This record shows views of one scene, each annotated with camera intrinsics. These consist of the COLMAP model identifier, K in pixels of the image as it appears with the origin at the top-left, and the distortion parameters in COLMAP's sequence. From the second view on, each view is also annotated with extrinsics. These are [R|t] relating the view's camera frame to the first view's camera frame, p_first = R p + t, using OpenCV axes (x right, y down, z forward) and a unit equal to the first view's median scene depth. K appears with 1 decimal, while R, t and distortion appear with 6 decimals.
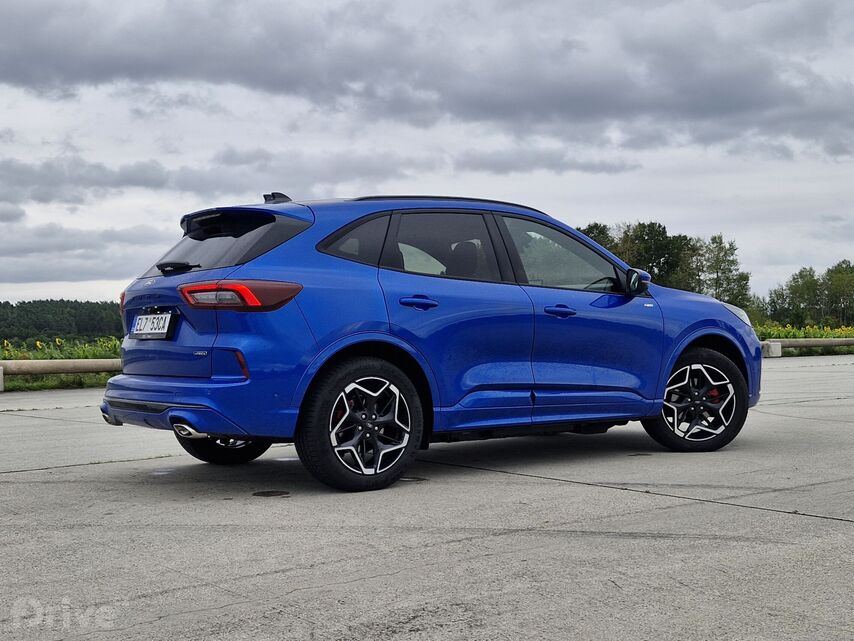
lens RADIAL K [[1095.0, 0, 427.0], [0, 1095.0, 320.5], [0, 0, 1]] dist [0.109181, -0.016893]
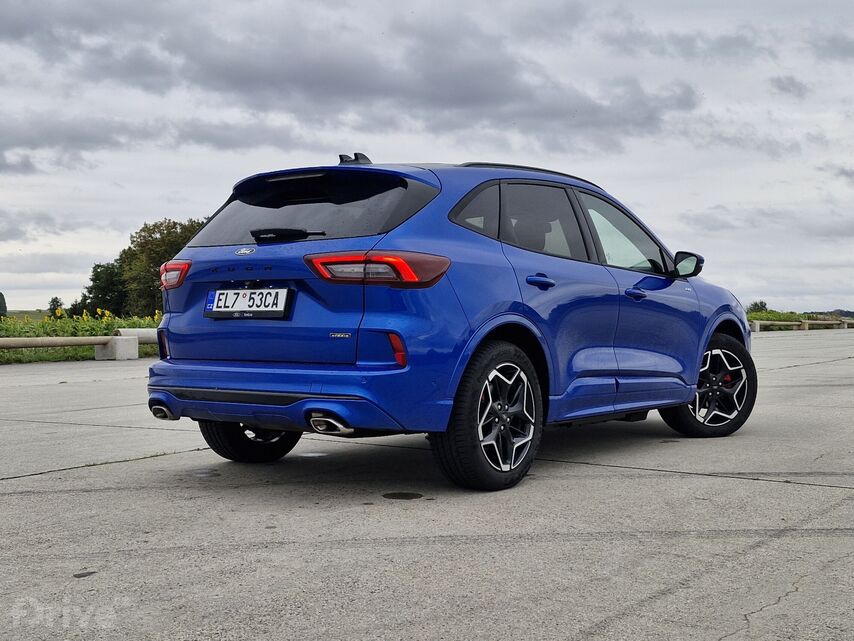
lens RADIAL K [[1095.0, 0, 427.0], [0, 1095.0, 320.5], [0, 0, 1]] dist [0.109181, -0.016893]
pose [[0.955836, 0.011190, 0.293689, -0.371799], [-0.016084, 0.999769, 0.014253, 0.004553], [-0.293462, -0.018348, 0.955795, 0.154637]]
